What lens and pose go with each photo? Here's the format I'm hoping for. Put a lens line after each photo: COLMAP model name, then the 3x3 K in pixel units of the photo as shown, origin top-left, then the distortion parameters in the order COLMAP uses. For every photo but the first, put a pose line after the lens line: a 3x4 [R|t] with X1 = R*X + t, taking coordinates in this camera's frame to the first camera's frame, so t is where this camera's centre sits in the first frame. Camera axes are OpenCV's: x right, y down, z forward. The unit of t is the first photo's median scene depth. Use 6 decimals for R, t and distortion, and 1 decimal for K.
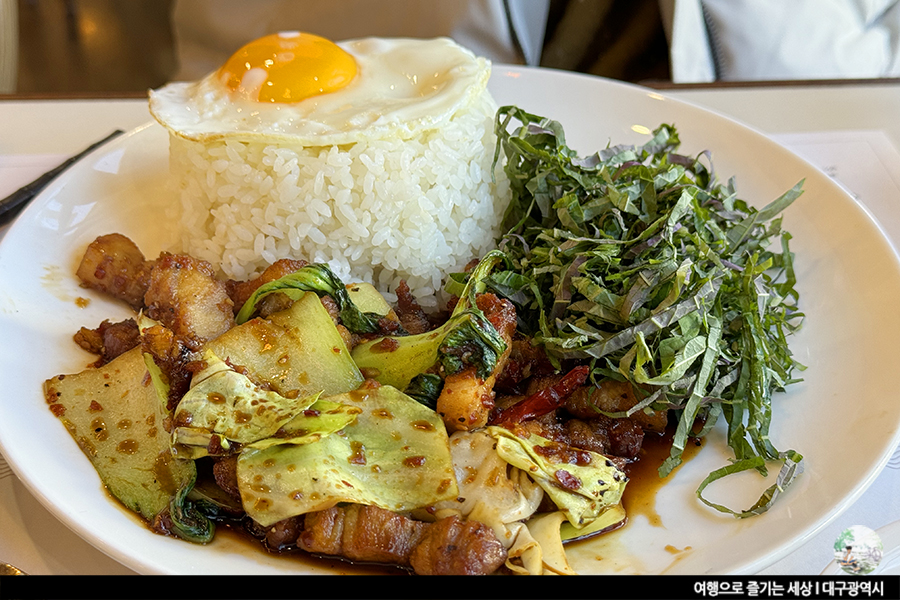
lens RADIAL K [[1301.2, 0, 450.0], [0, 1301.2, 300.0], [0, 0, 1]] dist [0.143474, -0.039589]
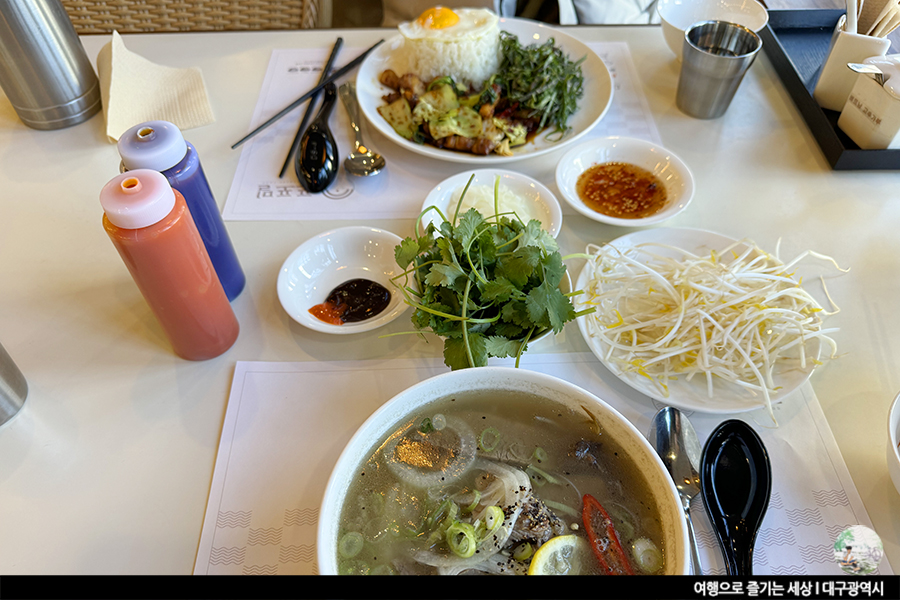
lens RADIAL K [[647.2, 0, 448.9], [0, 647.2, 311.7], [0, 0, 1]] dist [0.065710, -0.111721]
pose [[0.997990, 0.031103, -0.055217, 0.024195], [-0.016625, 0.969255, 0.245496, 0.171040], [0.061155, -0.244084, 0.967824, -0.967805]]
